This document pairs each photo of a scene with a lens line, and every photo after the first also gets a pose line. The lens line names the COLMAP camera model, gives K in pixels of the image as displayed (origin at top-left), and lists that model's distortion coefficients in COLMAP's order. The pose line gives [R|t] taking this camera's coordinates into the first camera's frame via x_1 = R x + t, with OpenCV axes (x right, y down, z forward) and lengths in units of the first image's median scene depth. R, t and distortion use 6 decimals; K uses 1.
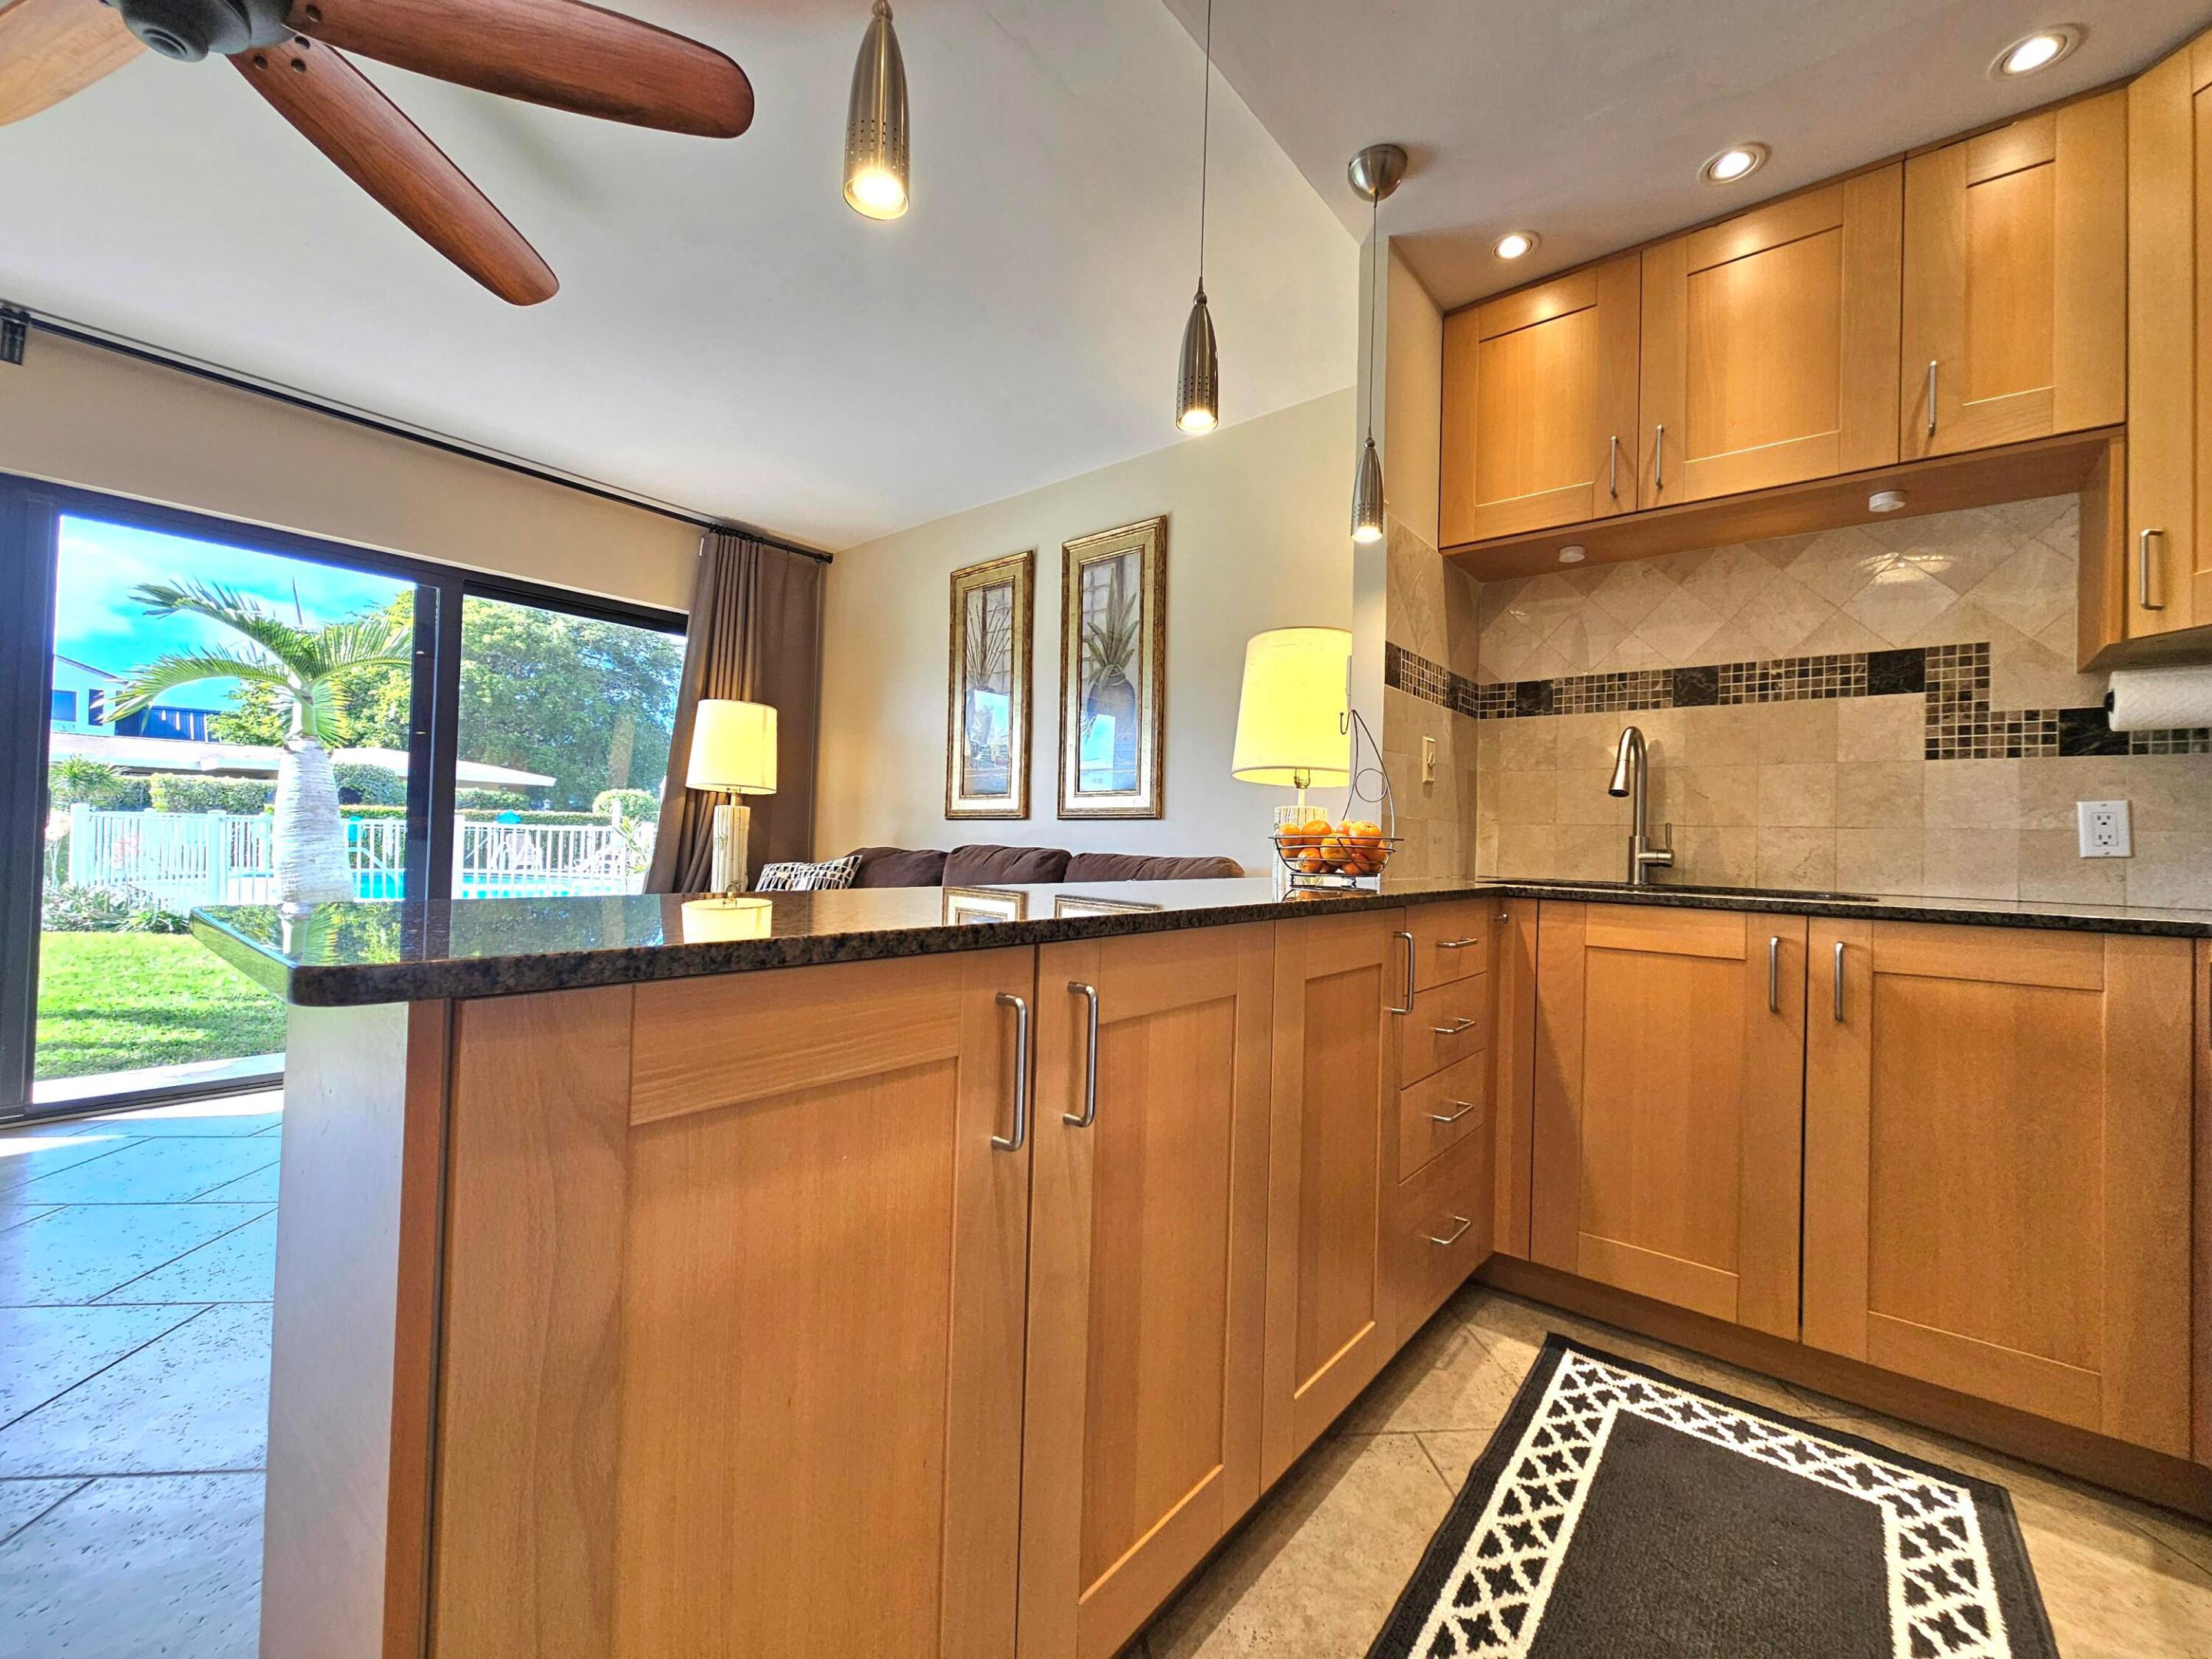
lens RADIAL K [[901.9, 0, 1125.7], [0, 901.9, 827.3], [0, 0, 1]] dist [-0.001602, 0.000857]
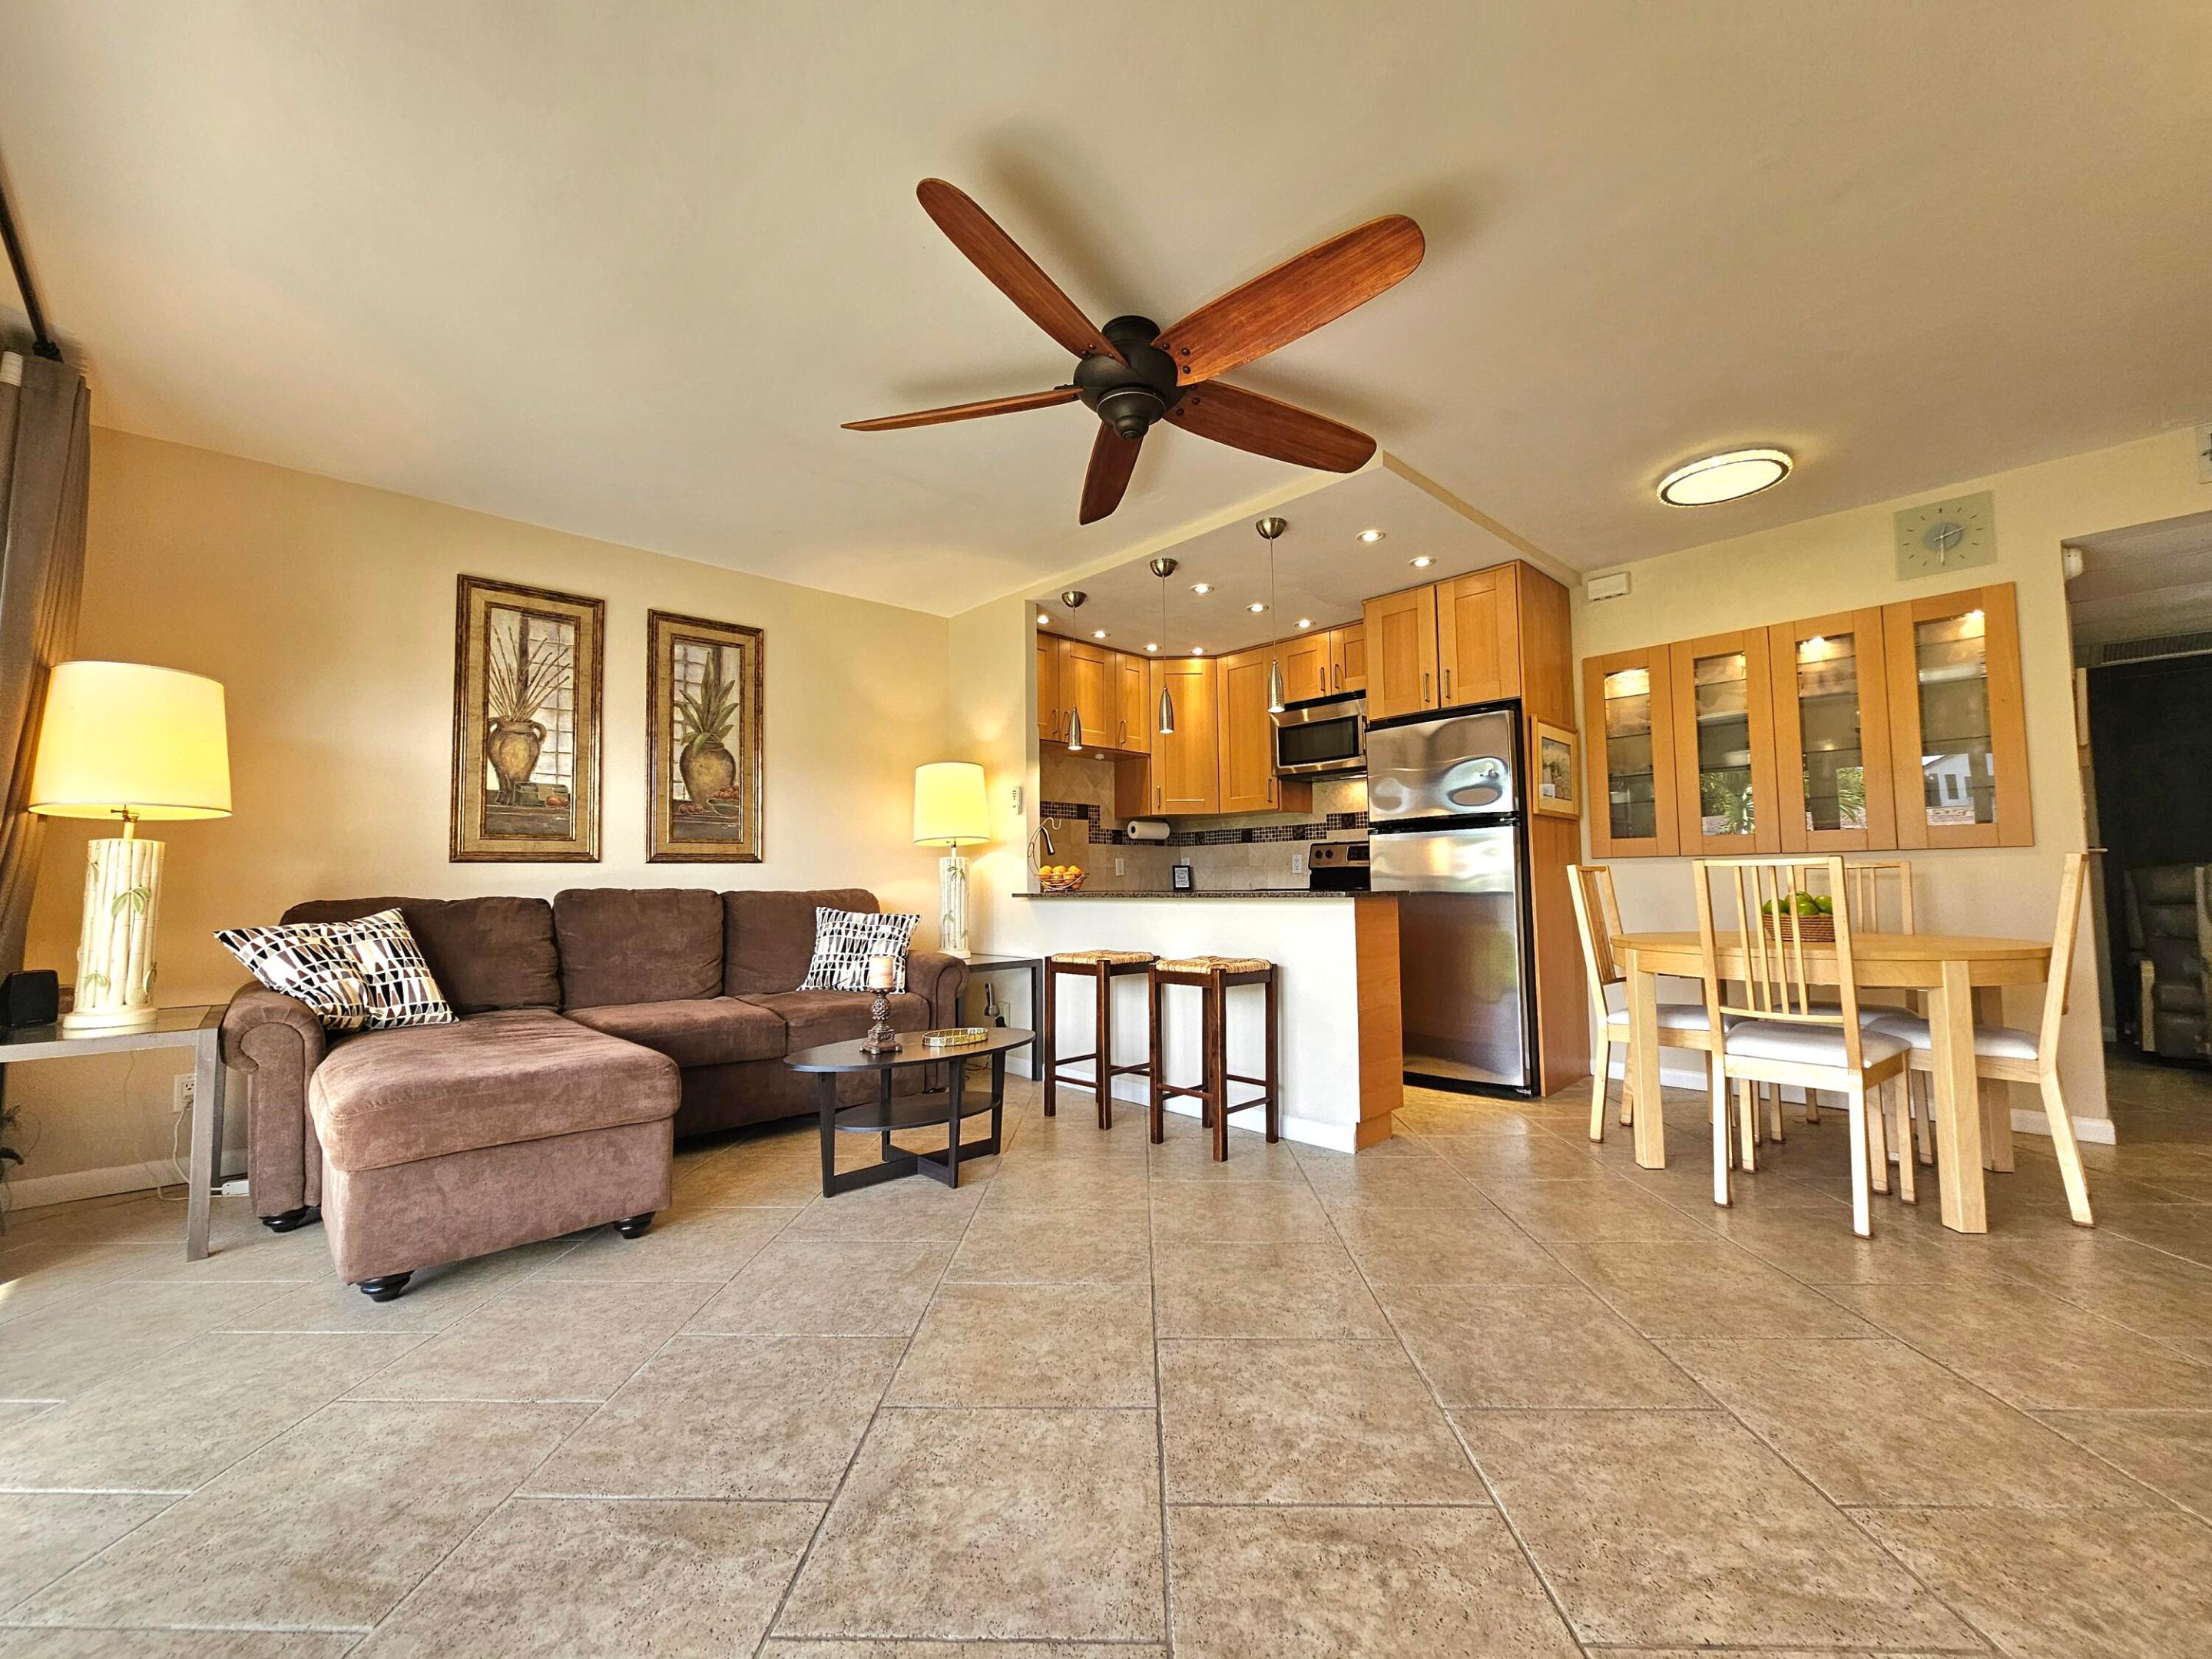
lens RADIAL K [[901.9, 0, 1111.7], [0, 901.9, 827.1], [0, 0, 1]] dist [-0.001602, 0.000857]
pose [[0.122551, 0.035468, 0.991828, -1.729559], [-0.000278, 0.999362, -0.035703, -0.020894], [-0.992462, 0.004099, 0.122483, 0.502501]]
